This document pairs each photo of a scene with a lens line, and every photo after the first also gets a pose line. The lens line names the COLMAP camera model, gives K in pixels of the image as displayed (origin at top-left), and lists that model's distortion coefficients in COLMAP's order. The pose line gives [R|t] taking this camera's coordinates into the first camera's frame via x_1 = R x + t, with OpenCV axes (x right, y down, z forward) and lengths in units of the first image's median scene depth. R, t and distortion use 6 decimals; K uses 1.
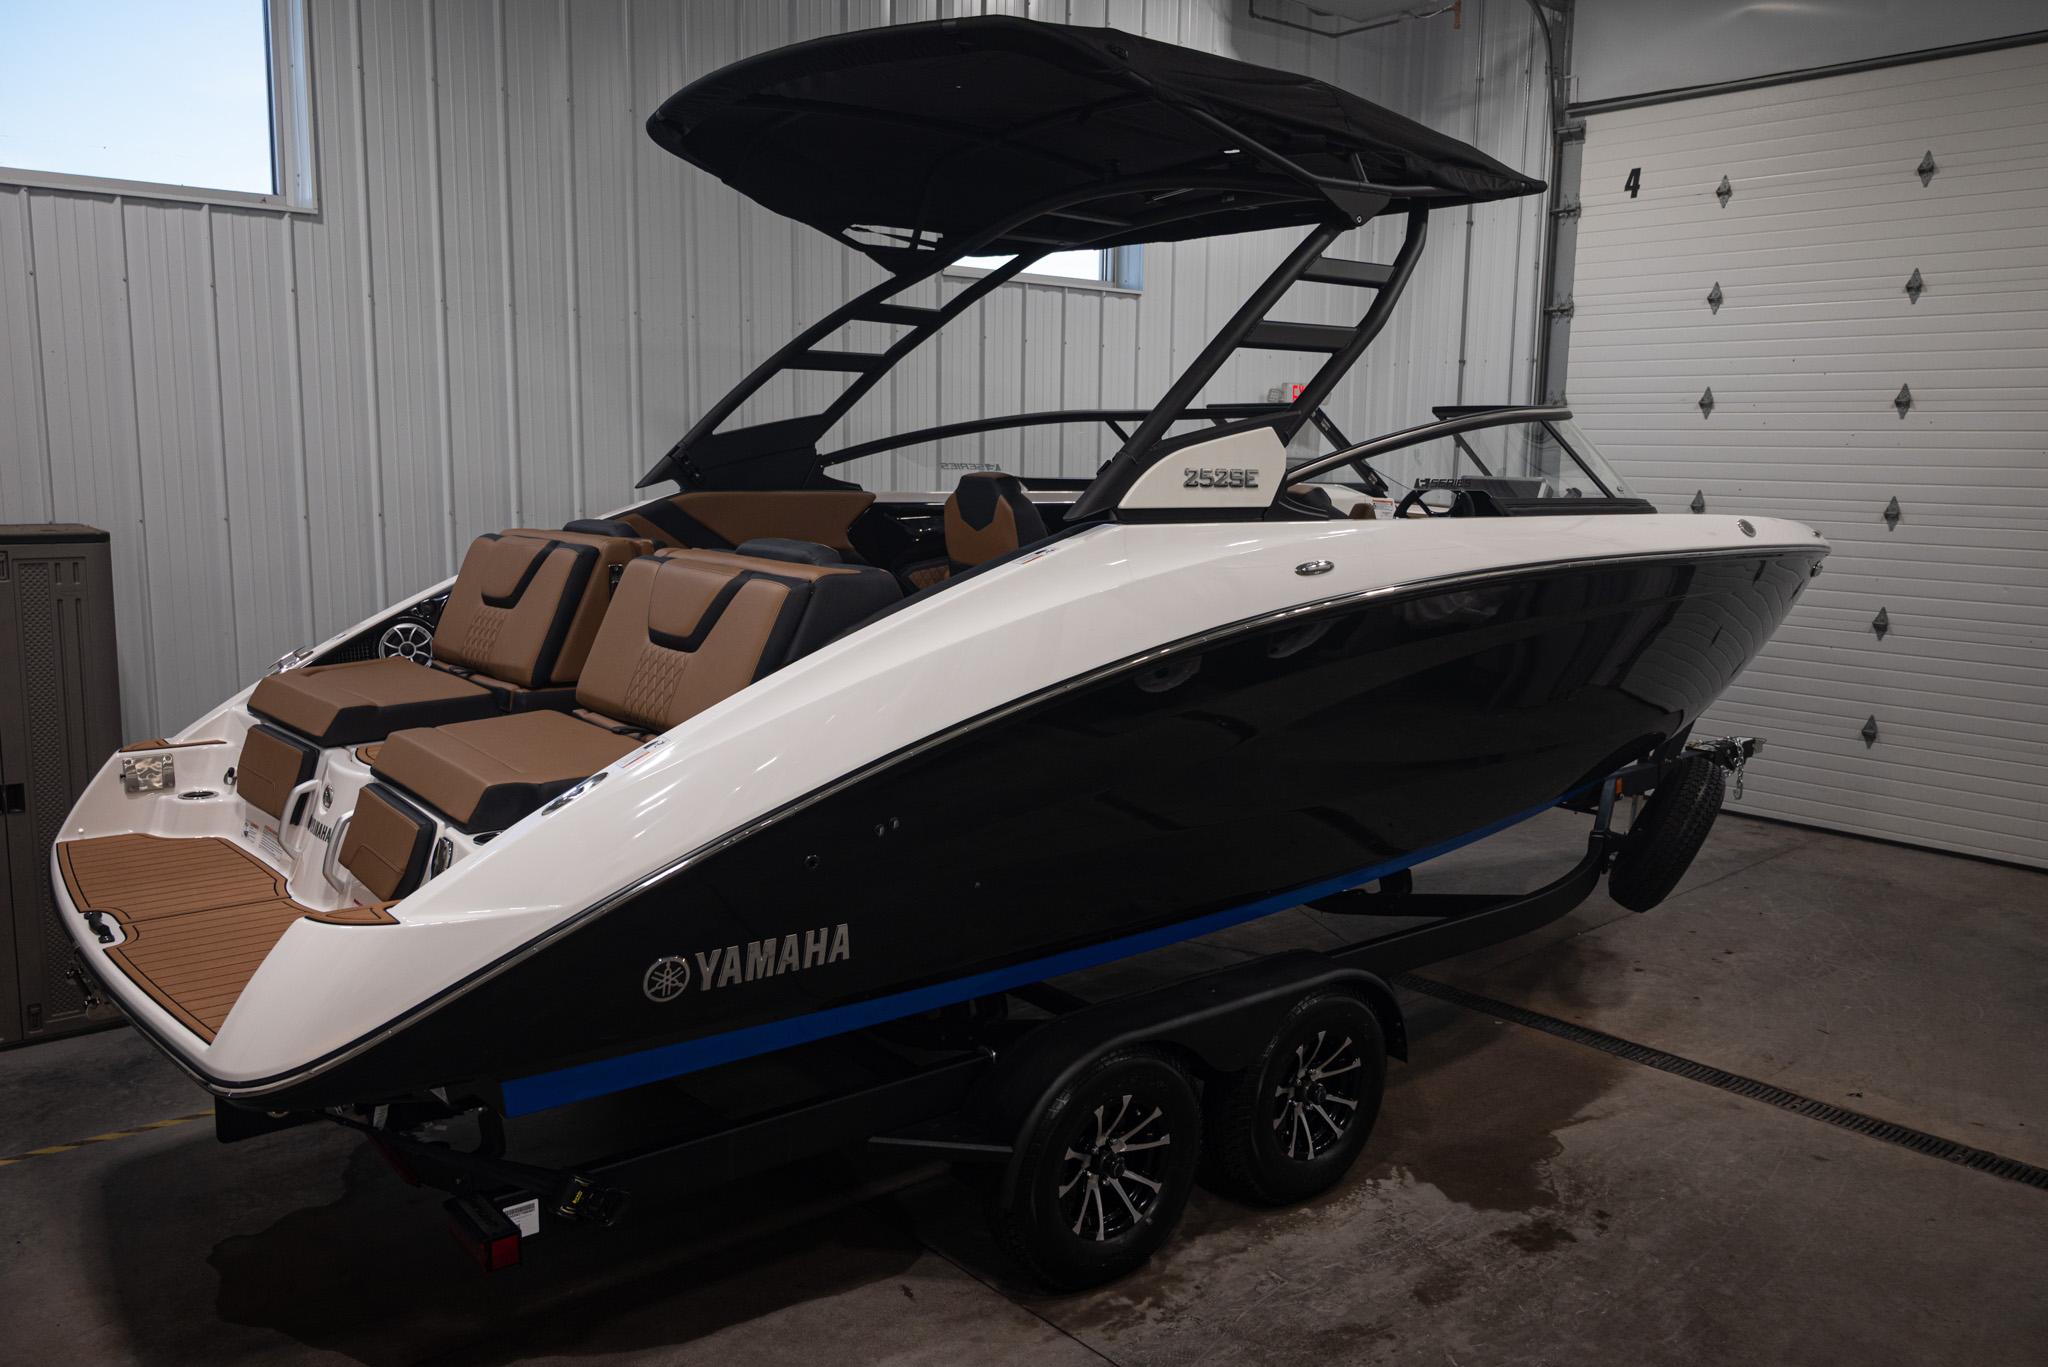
lens RADIAL K [[1558.9, 0, 1032.6], [0, 1558.9, 680.9], [0, 0, 1]] dist [-0.010625, 0.003470]
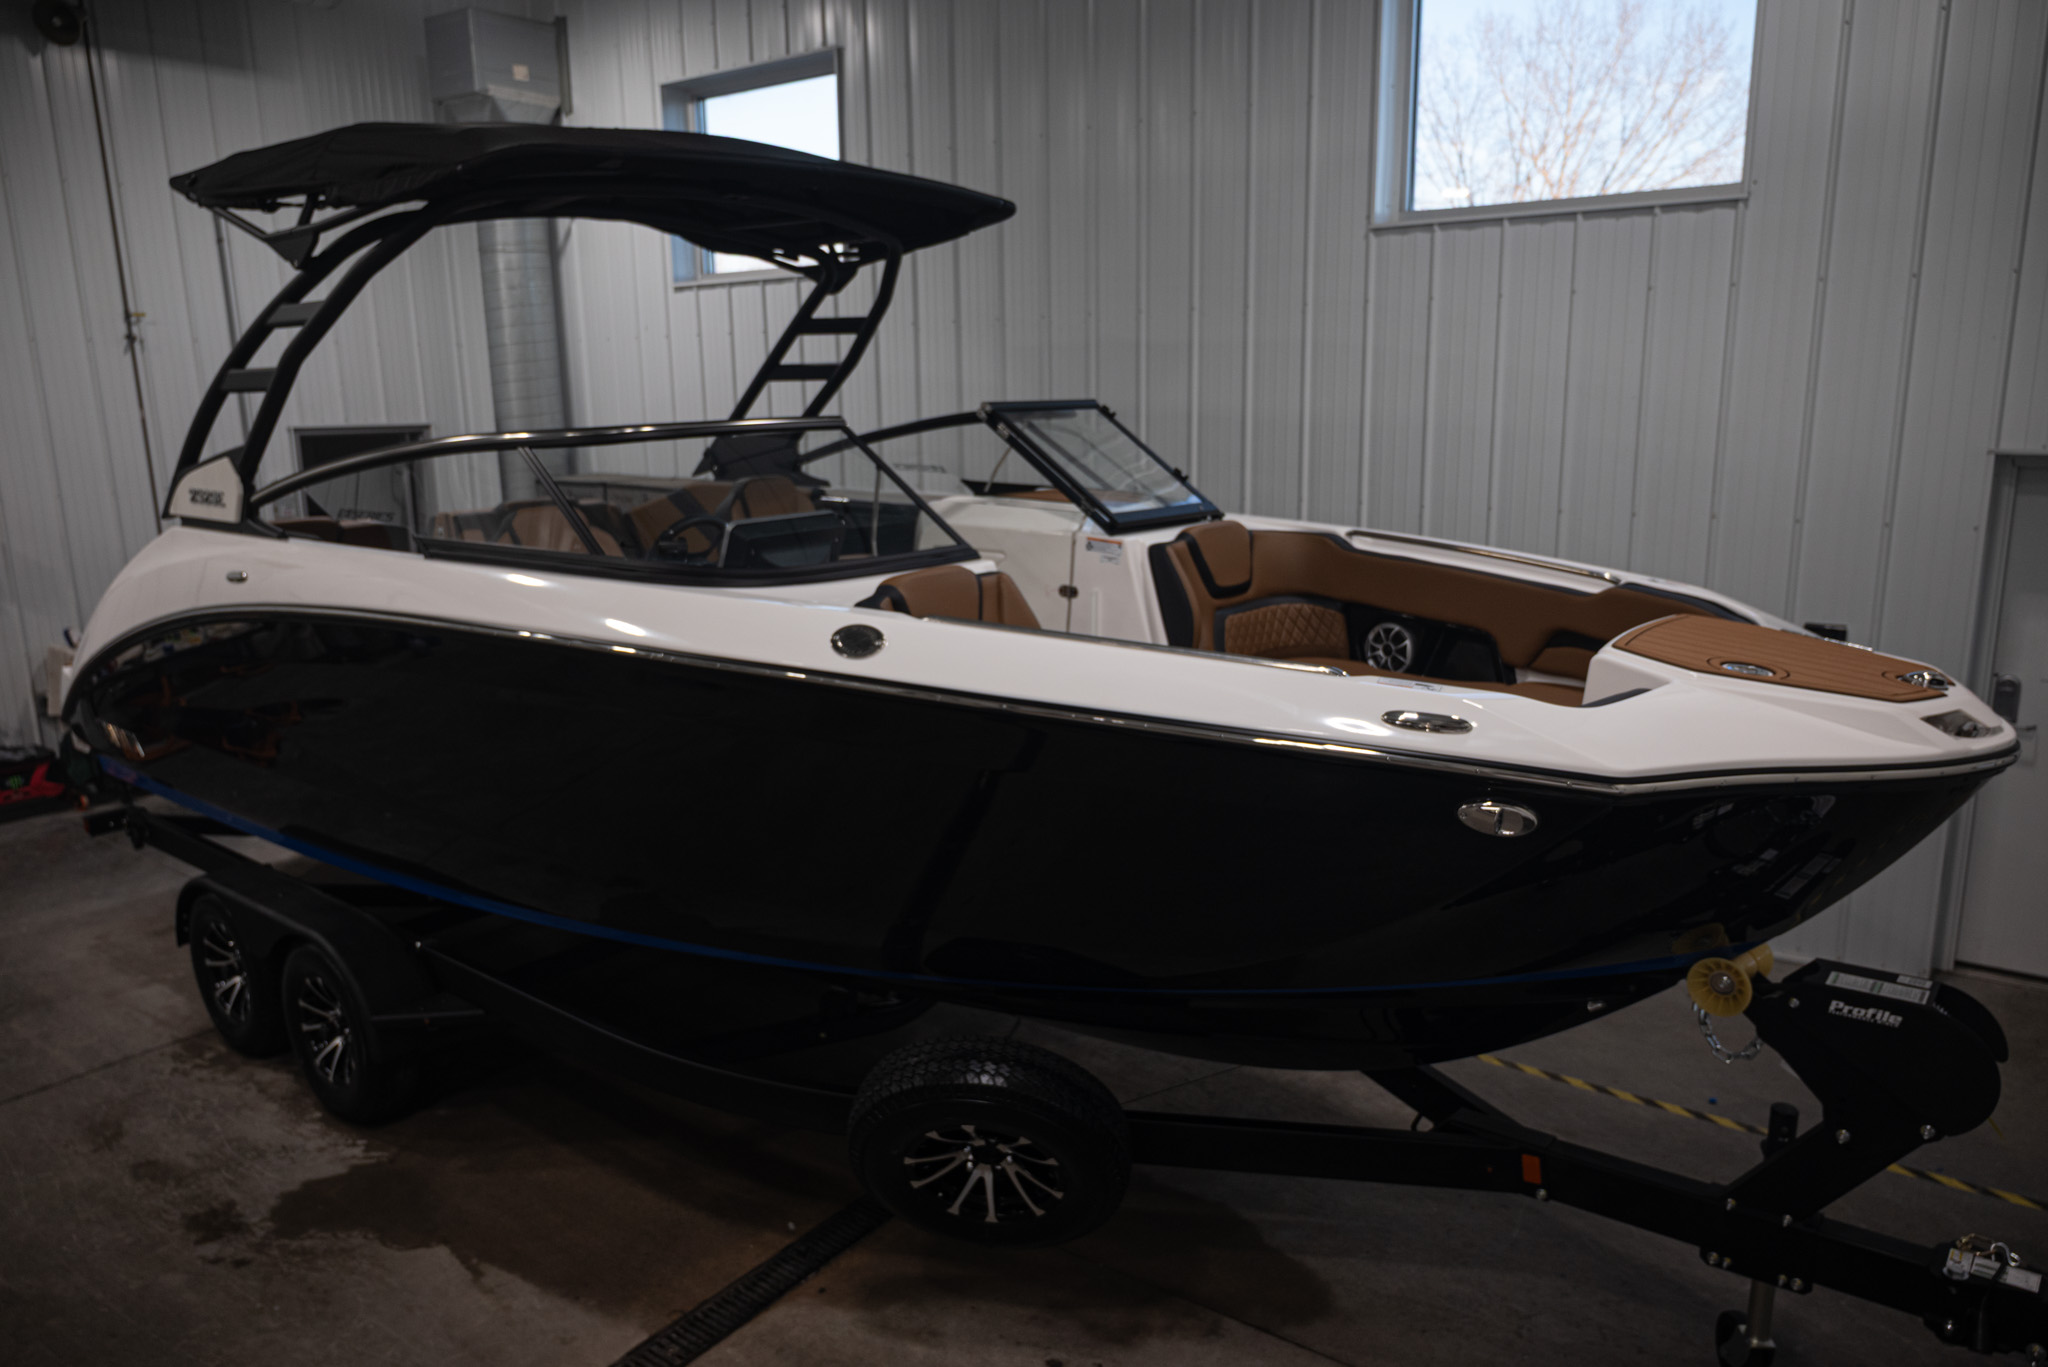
lens RADIAL K [[1421.2, 0, 1023.3], [0, 1421.2, 690.2], [0, 0, 1]] dist [-0.019297, 0.008090]
pose [[0.210389, 0.189881, -0.959000, 1.002902], [-0.127704, 0.977889, 0.165604, -0.178962], [0.969241, 0.087627, 0.229985, 0.988661]]
